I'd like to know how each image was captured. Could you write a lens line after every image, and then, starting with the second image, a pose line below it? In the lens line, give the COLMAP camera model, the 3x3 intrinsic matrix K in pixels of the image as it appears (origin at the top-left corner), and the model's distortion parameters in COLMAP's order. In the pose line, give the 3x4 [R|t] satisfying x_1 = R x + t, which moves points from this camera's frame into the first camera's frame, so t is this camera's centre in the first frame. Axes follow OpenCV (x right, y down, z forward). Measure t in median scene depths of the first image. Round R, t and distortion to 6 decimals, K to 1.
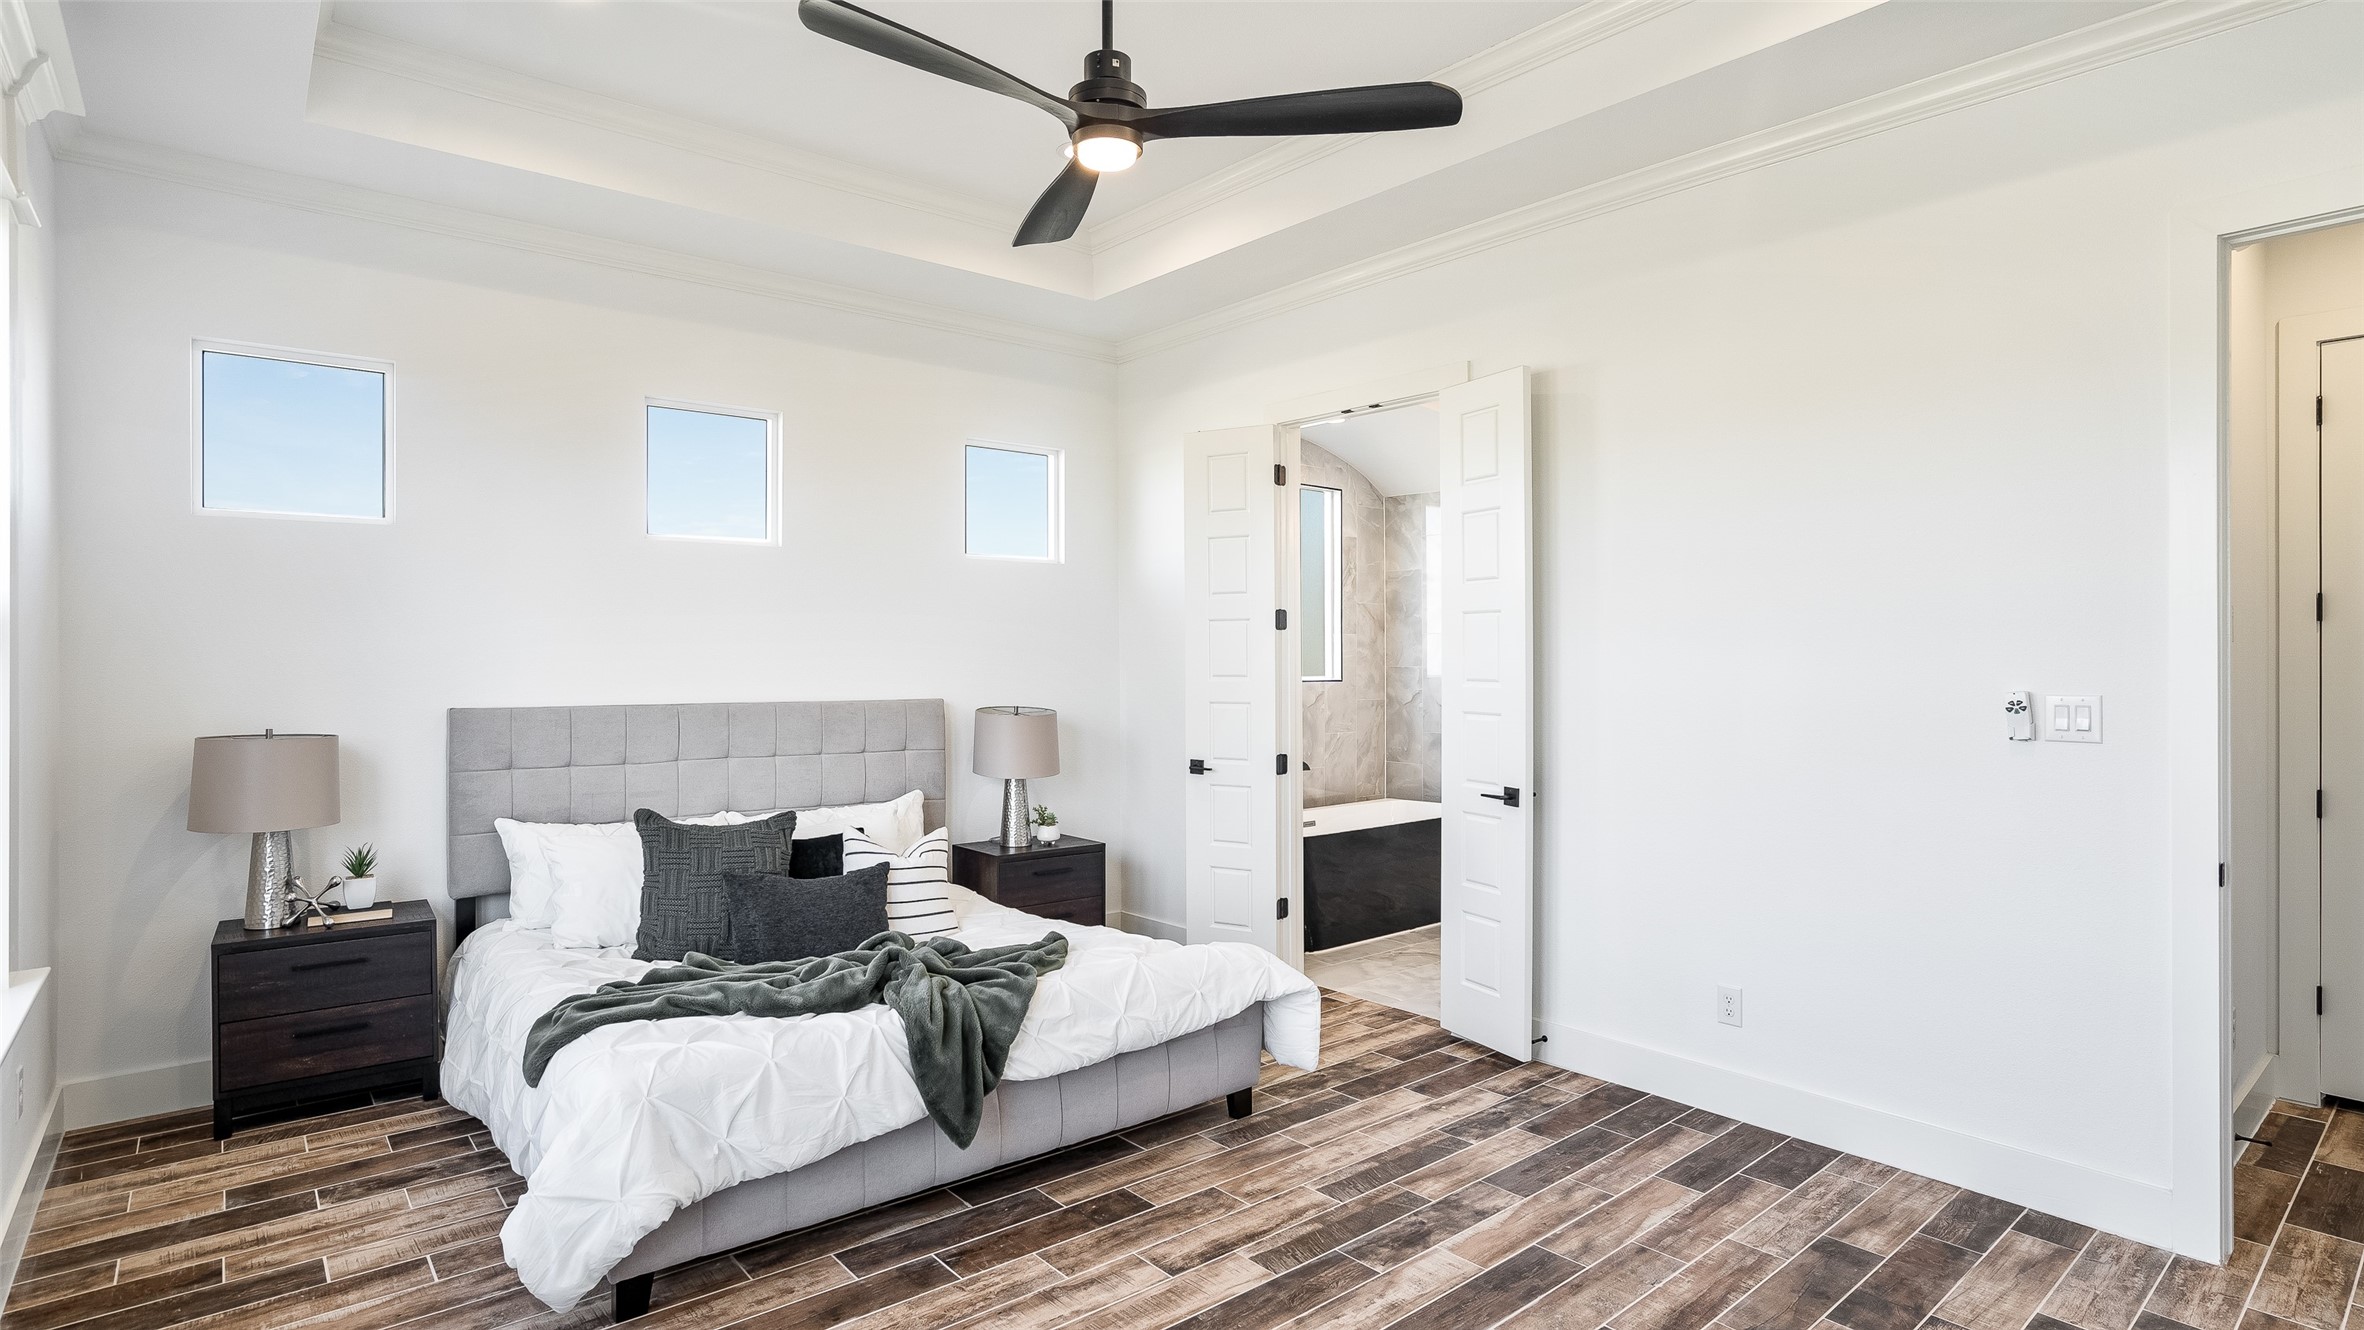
lens RADIAL K [[1192.4, 0, 1195.3], [0, 1192.4, 653.0], [0, 0, 1]] dist [-0.035709, 0.008881]
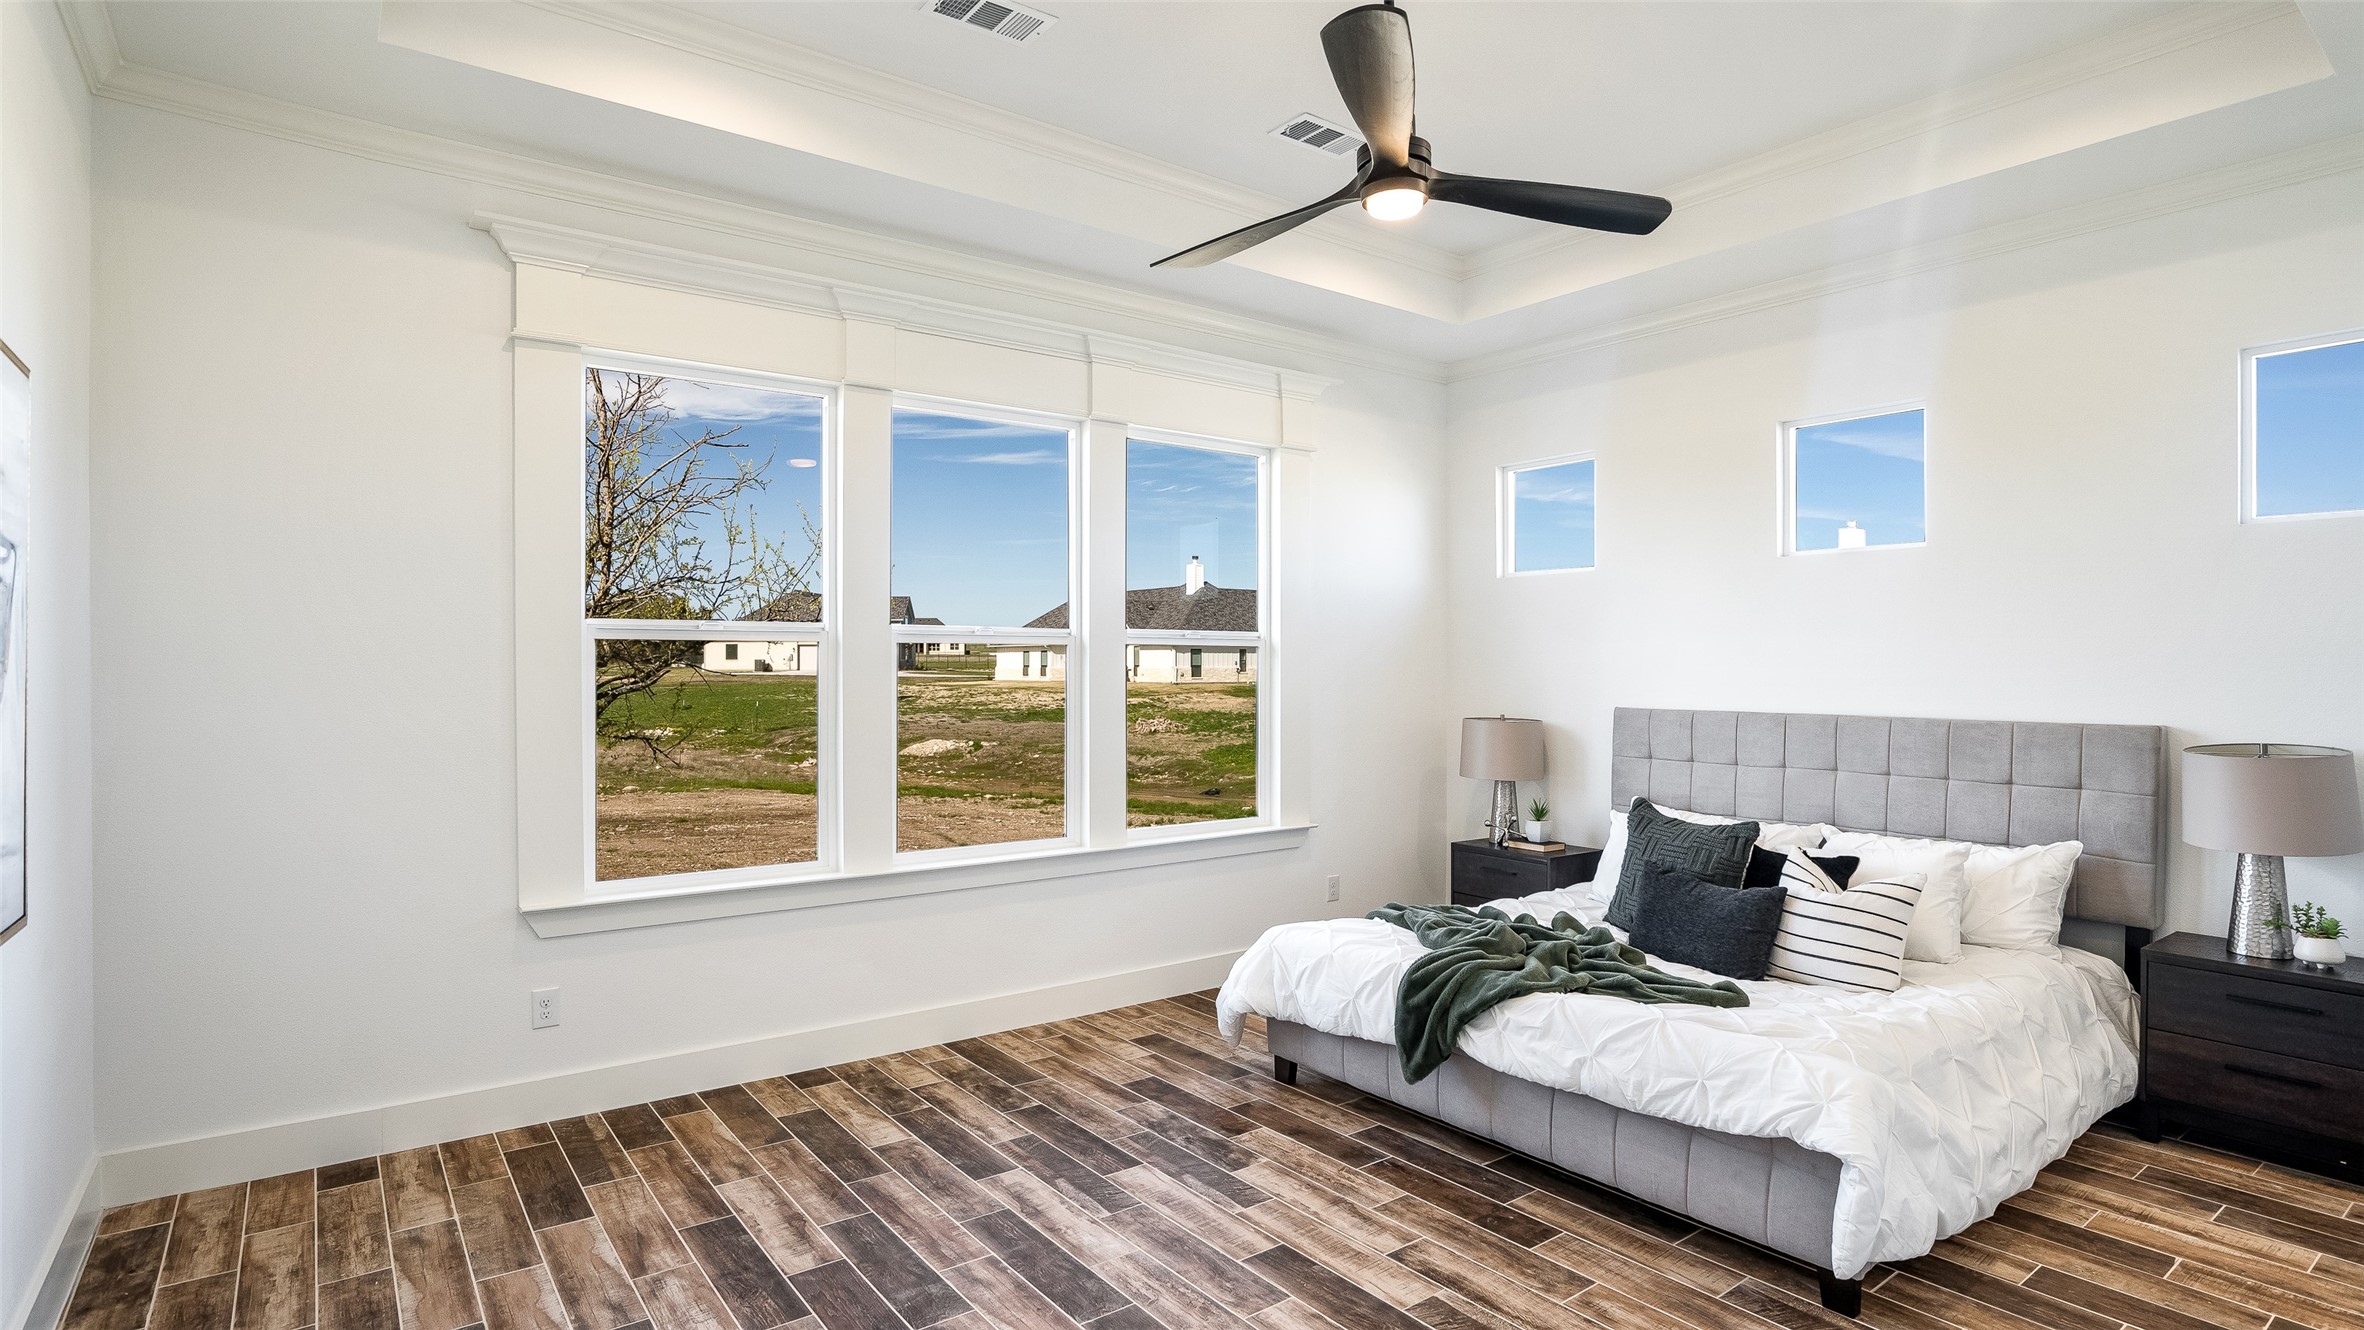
lens RADIAL K [[1192.4, 0, 1174.9], [0, 1192.4, 680.0], [0, 0, 1]] dist [-0.035709, 0.008881]
pose [[-0.065977, 0.007238, -0.997795, 0.915059], [0.001321, 0.999973, 0.007166, 0.009552], [0.997820, -0.000846, -0.065985, 0.781582]]
